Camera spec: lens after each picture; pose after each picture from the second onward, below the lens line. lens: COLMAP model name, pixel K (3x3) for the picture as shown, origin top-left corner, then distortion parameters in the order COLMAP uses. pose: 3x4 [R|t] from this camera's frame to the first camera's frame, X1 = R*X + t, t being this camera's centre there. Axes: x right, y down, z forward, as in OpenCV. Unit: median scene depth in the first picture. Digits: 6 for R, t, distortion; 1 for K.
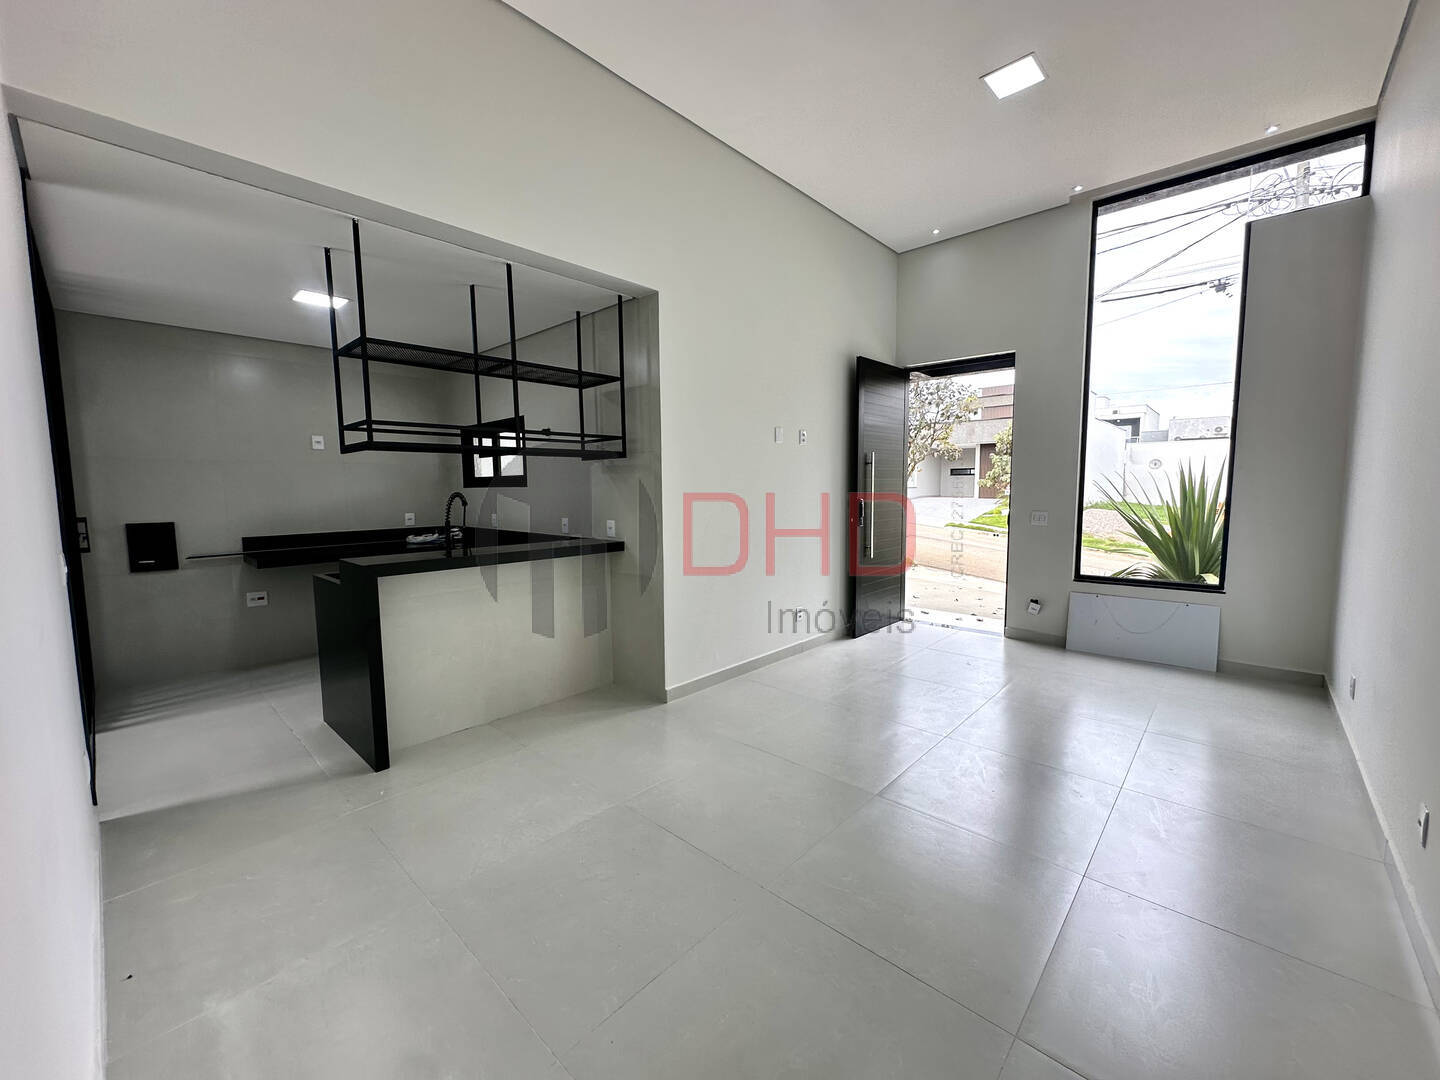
lens RADIAL K [[573.4, 0, 720.0], [0, 573.4, 540.0], [0, 0, 1]] dist [-0.001113, -0.000180]
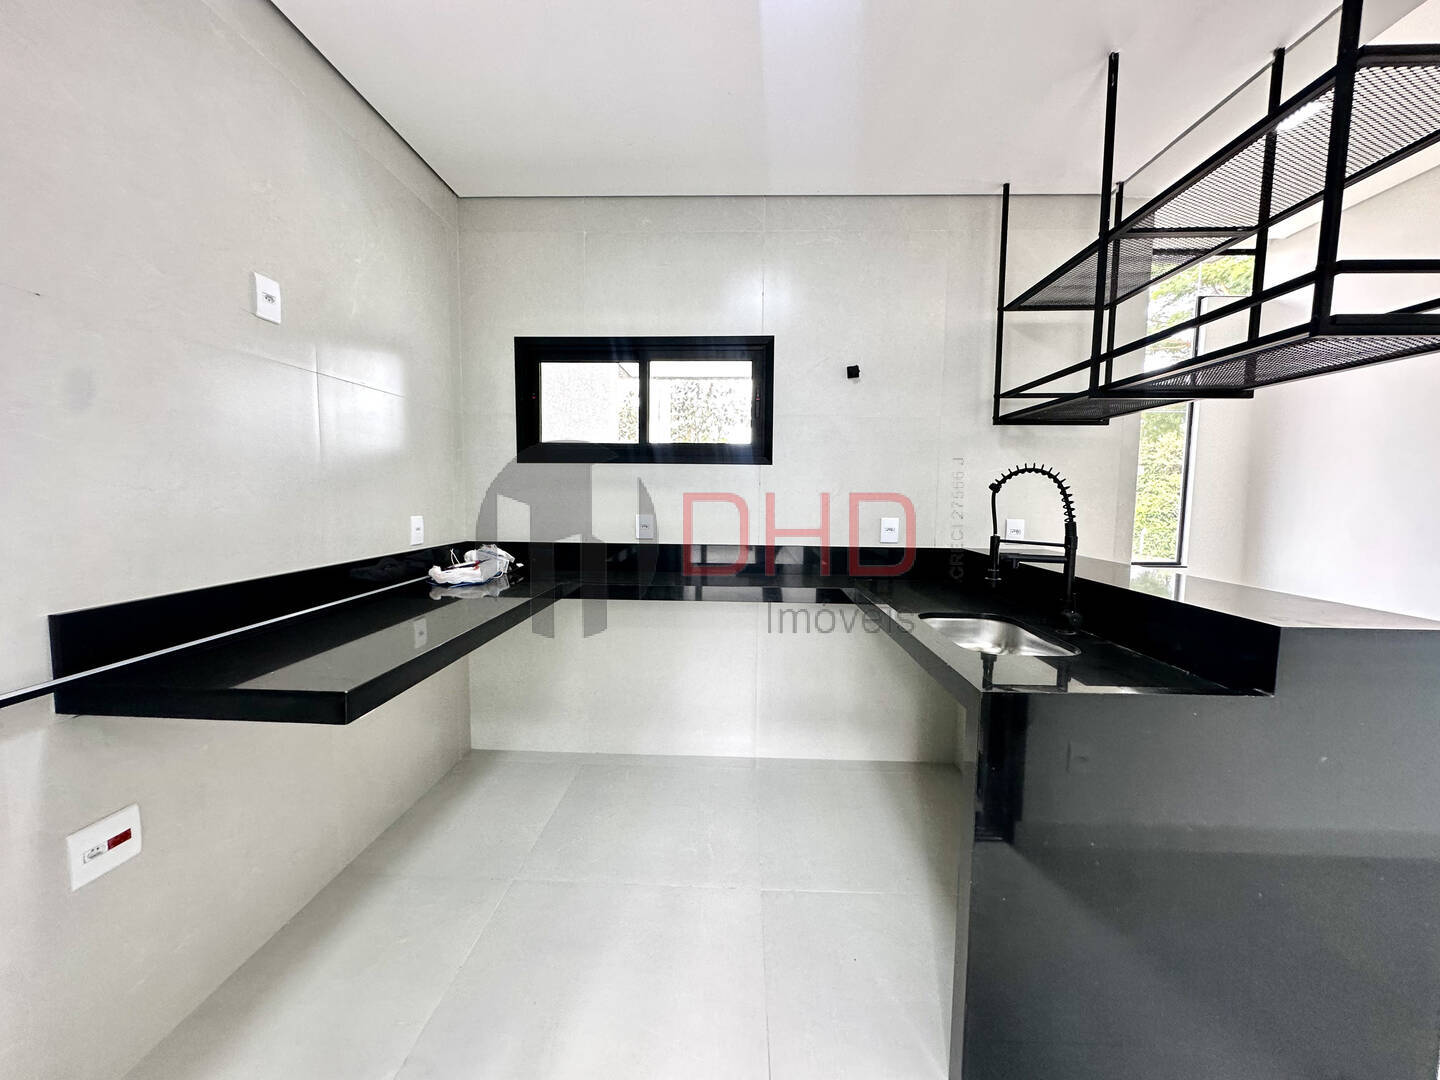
lens RADIAL K [[573.4, 0, 720.0], [0, 573.4, 540.0], [0, 0, 1]] dist [-0.001113, -0.000180]
pose [[0.755670, -0.043239, 0.653524, -0.755706], [0.050069, 0.998712, 0.008184, -0.023983], [-0.653036, 0.026537, 0.756862, 0.612905]]
